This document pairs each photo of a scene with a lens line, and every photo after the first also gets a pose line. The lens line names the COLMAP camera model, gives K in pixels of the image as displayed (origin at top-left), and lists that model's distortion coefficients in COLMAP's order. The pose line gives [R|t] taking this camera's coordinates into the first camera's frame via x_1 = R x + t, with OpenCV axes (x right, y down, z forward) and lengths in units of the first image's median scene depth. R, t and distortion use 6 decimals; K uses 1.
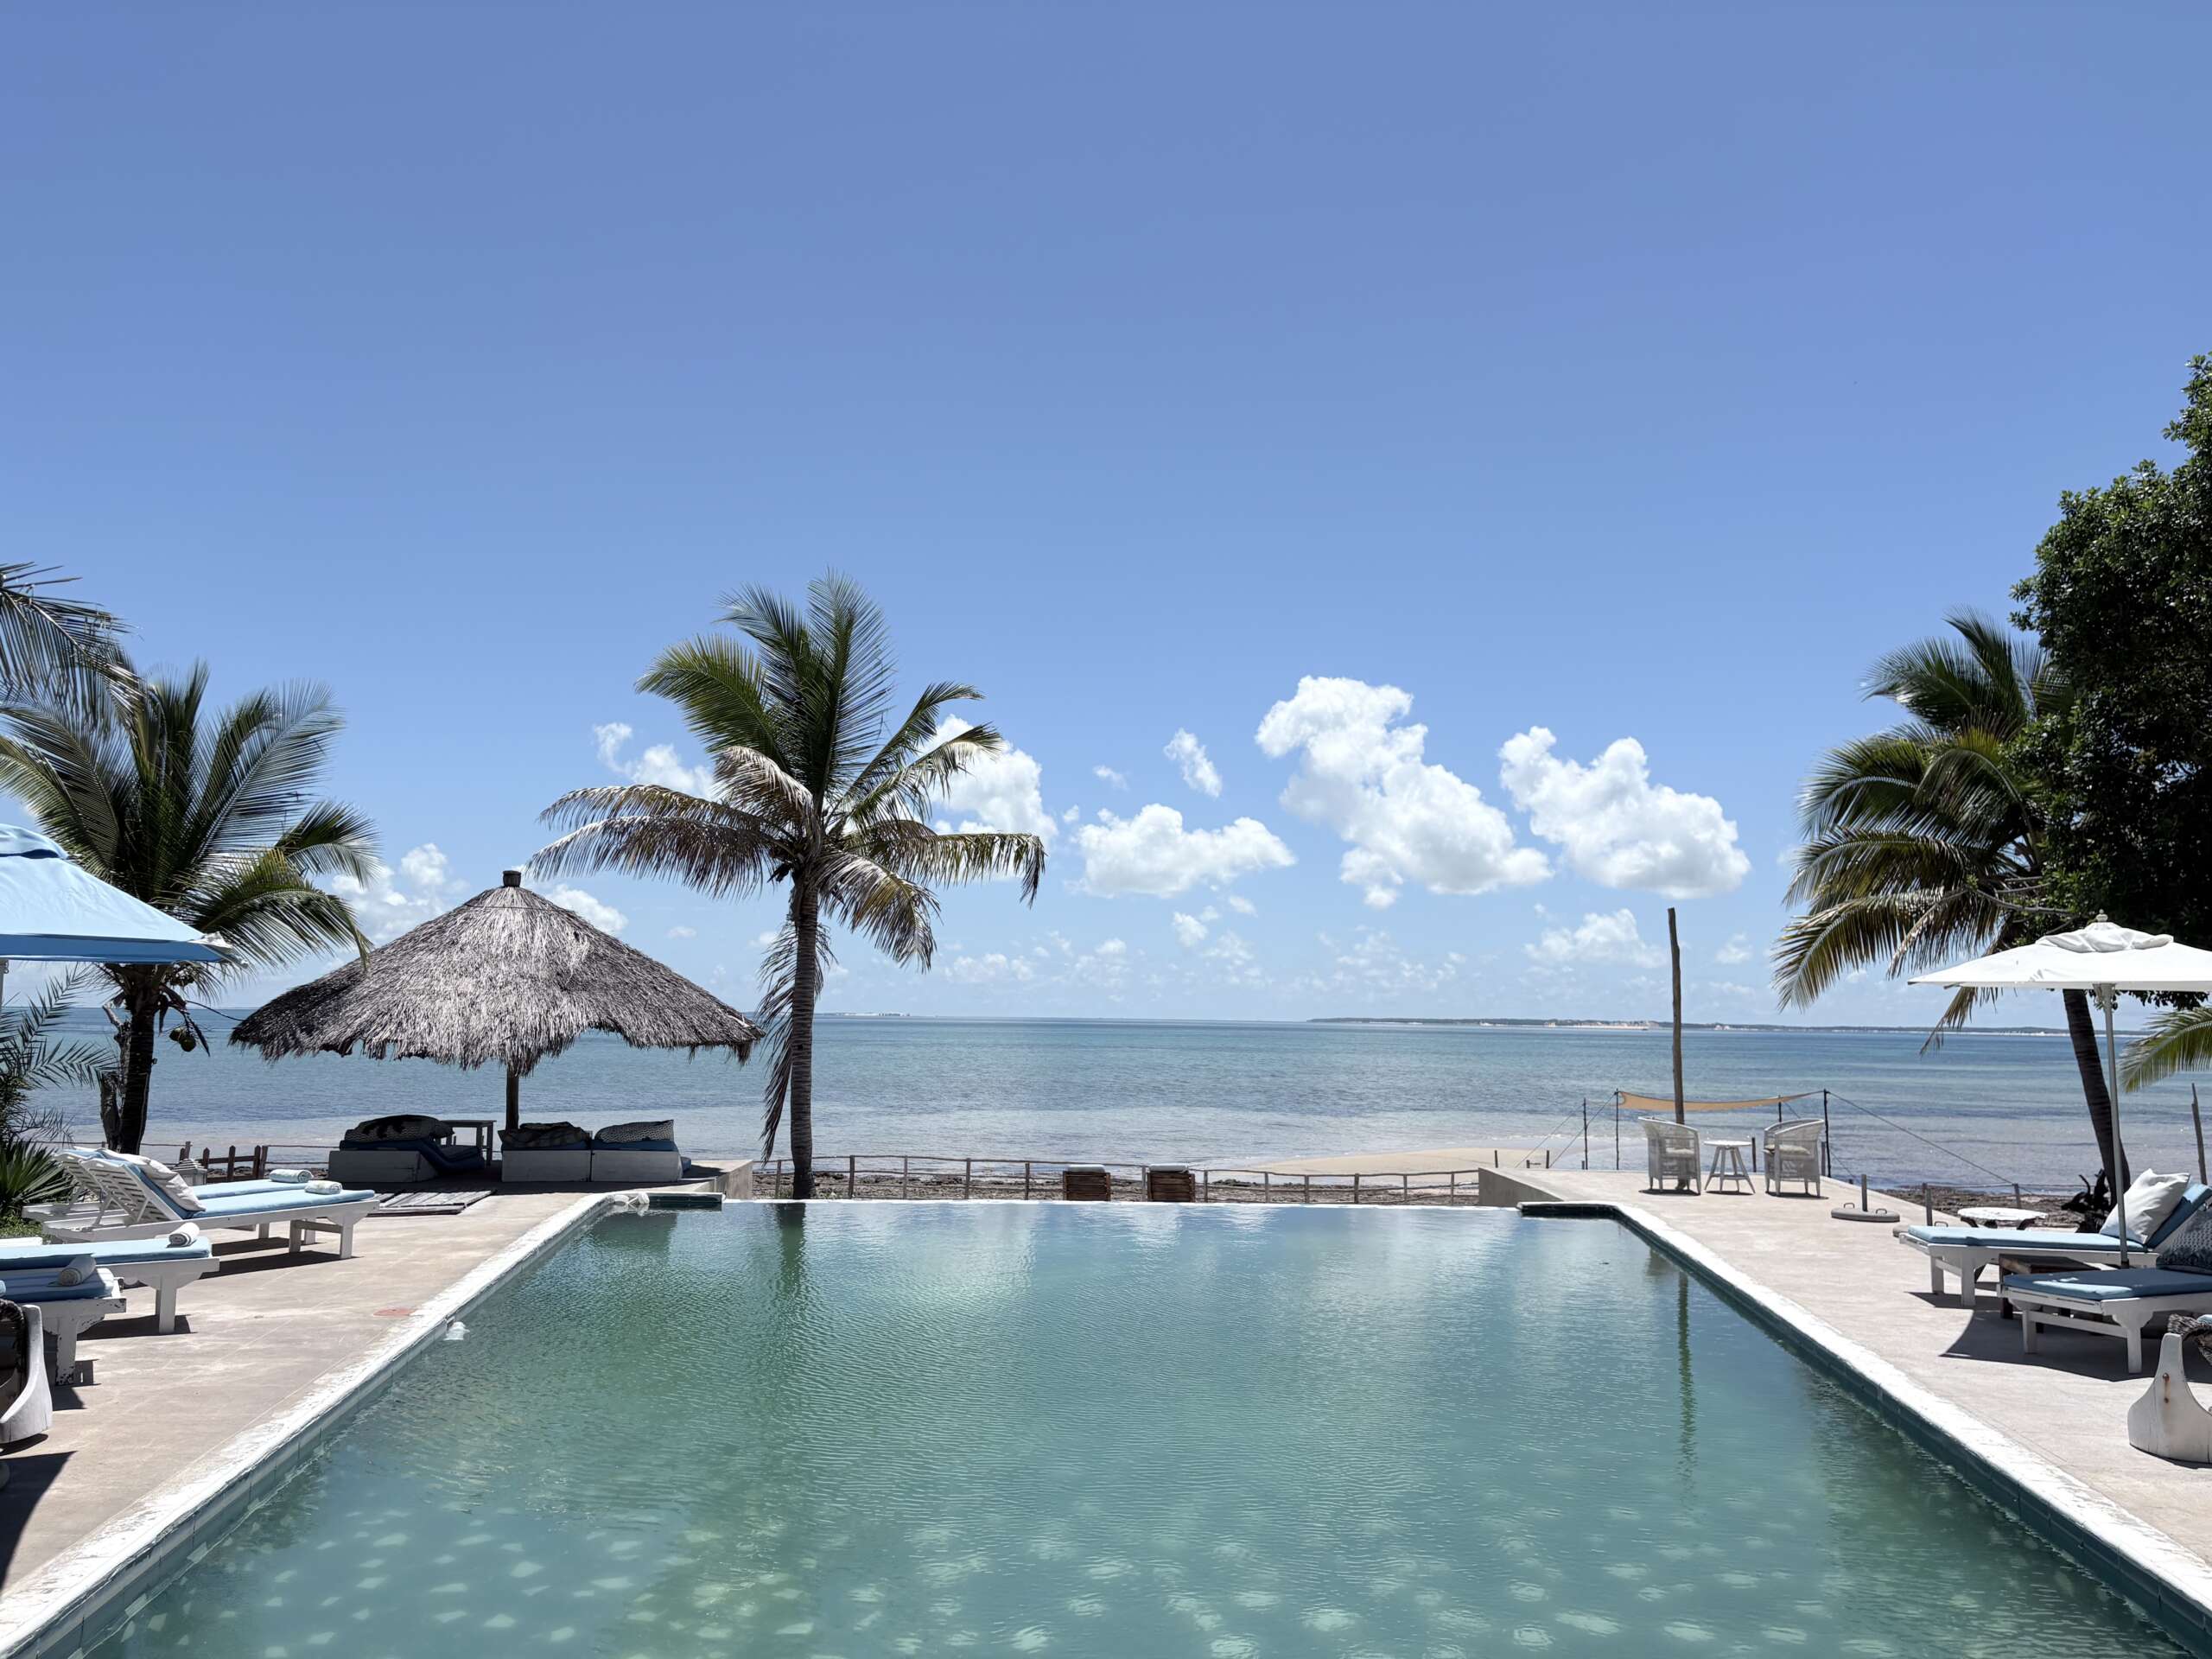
lens RADIAL K [[1698.4, 0, 1093.0], [0, 1698.4, 851.0], [0, 0, 1]] dist [0.022903, -0.019217]
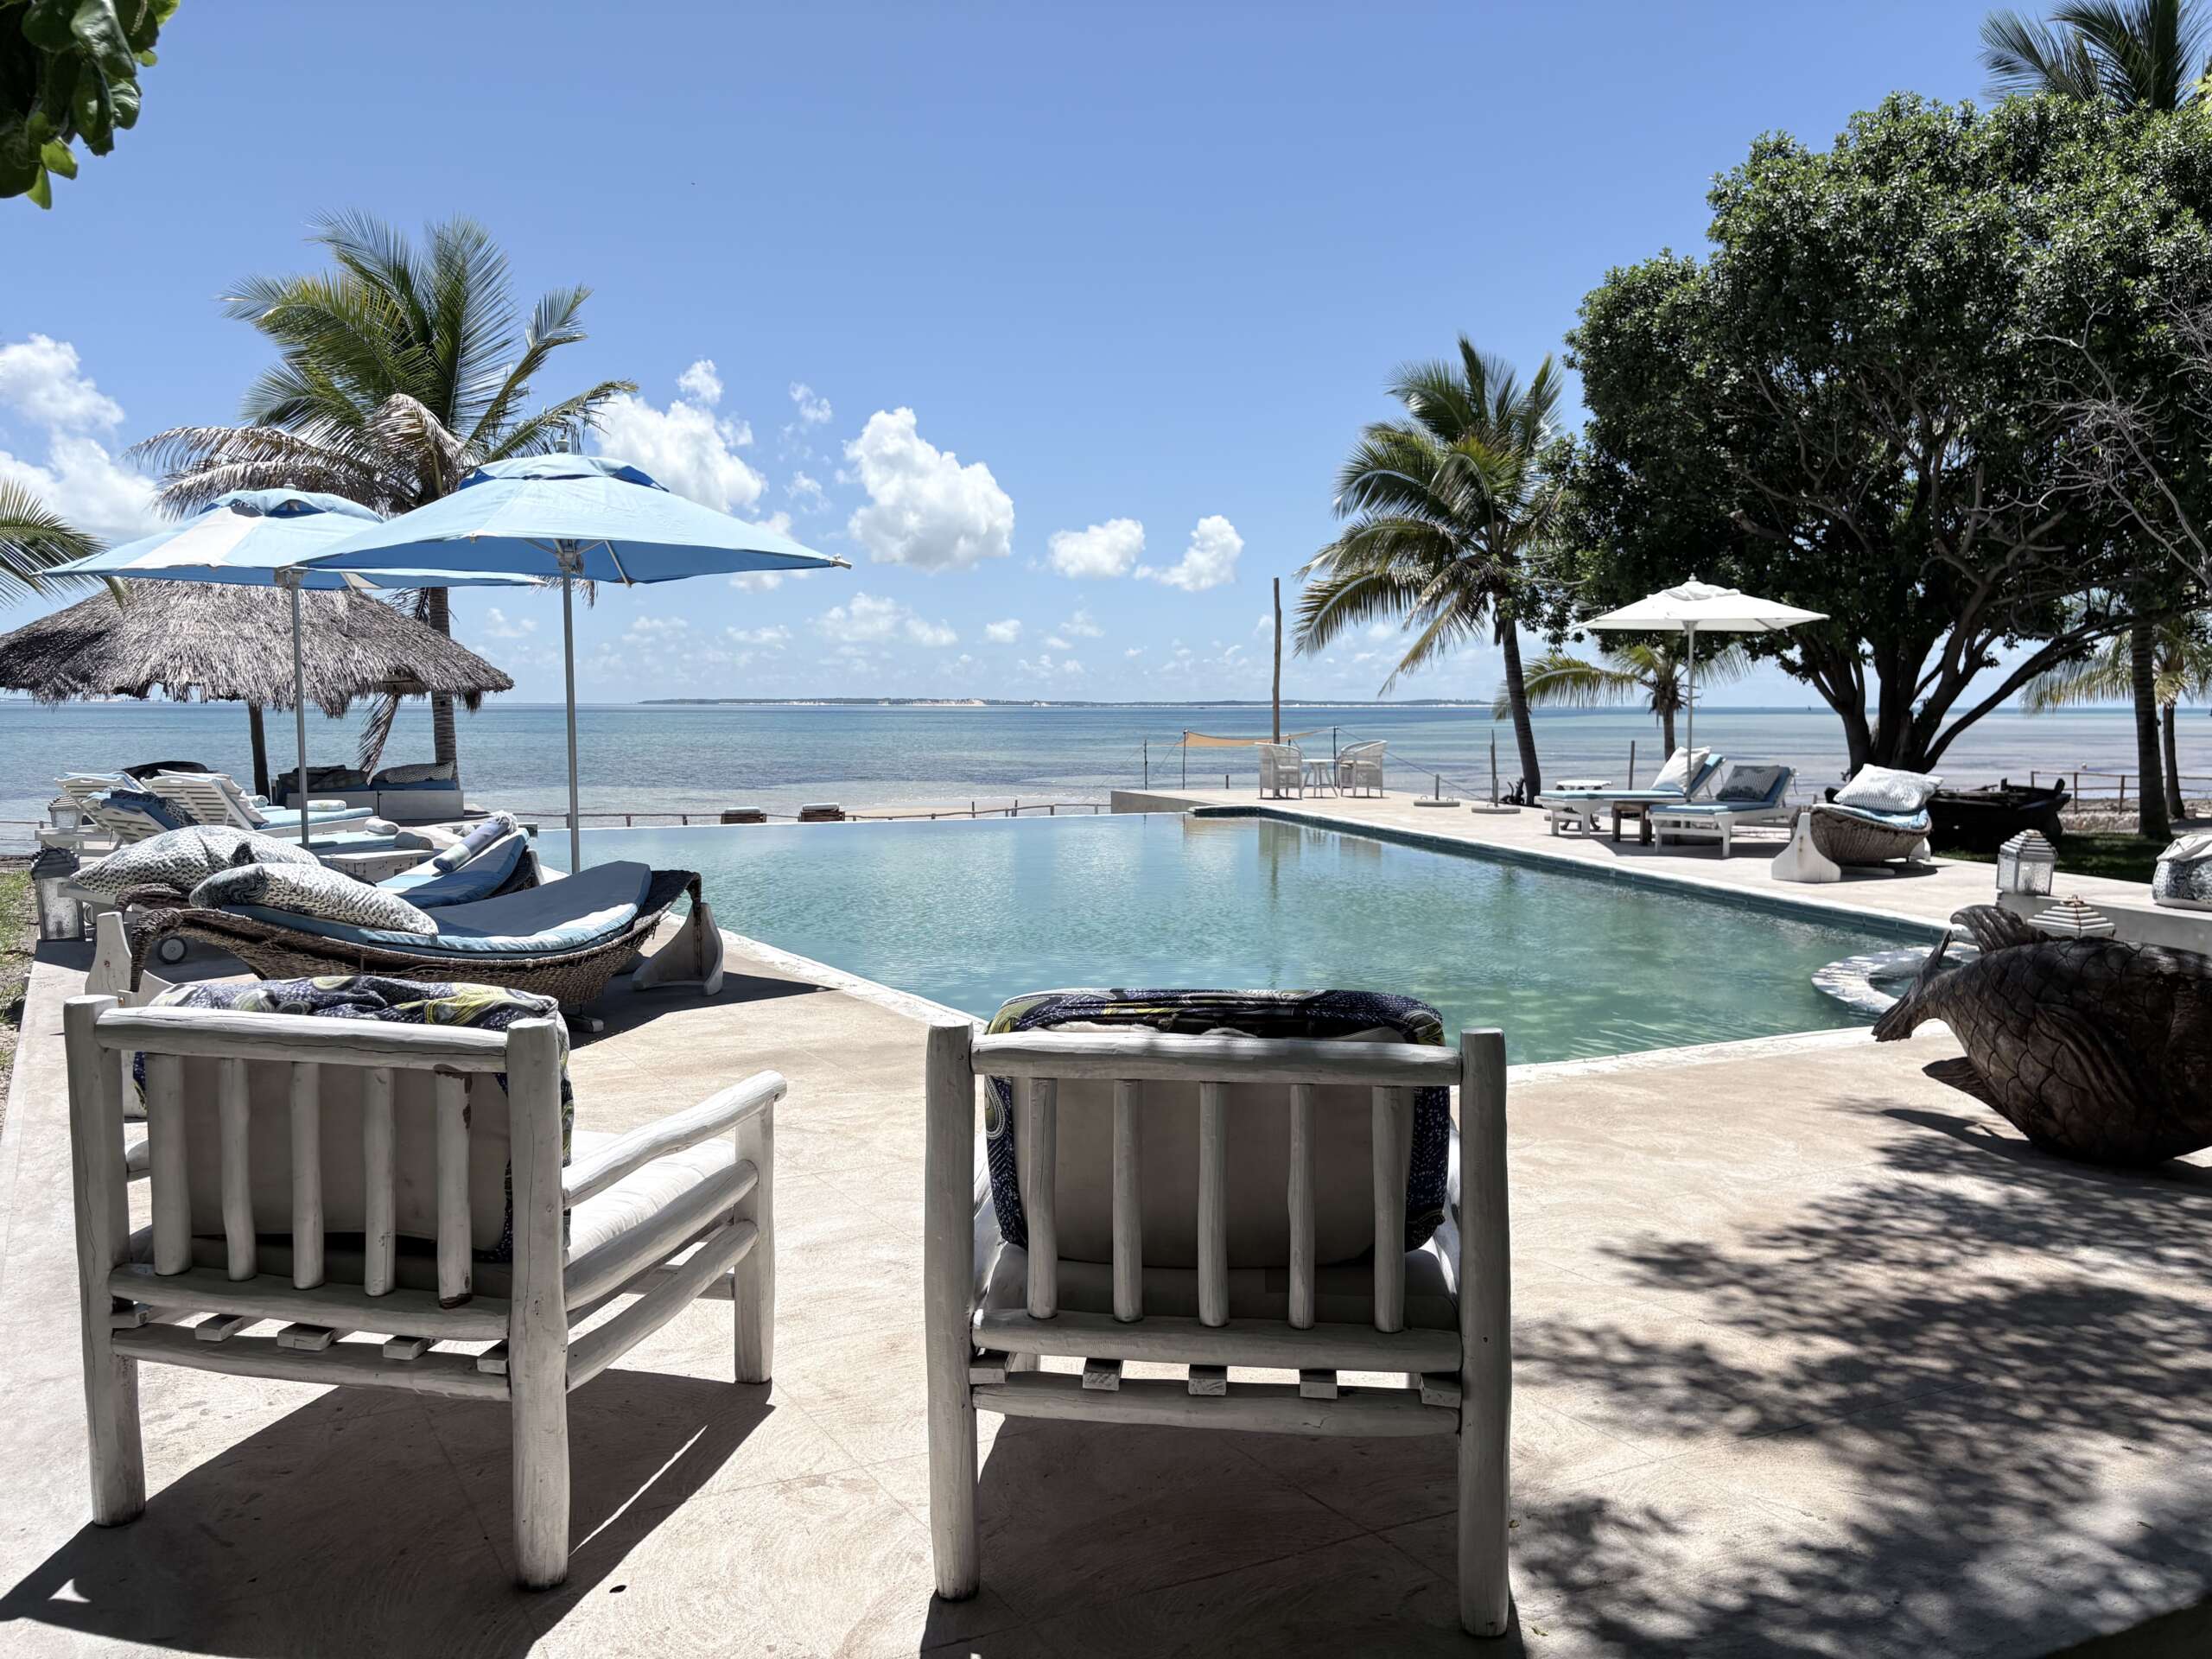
lens RADIAL K [[1698.4, 0, 1111.9], [0, 1698.4, 822.8], [0, 0, 1]] dist [0.022903, -0.019217]
pose [[0.922337, -0.039008, 0.384412, -0.217433], [-0.027150, 0.985889, 0.165185, 0.008061], [-0.385431, -0.162793, 0.908263, -0.095797]]
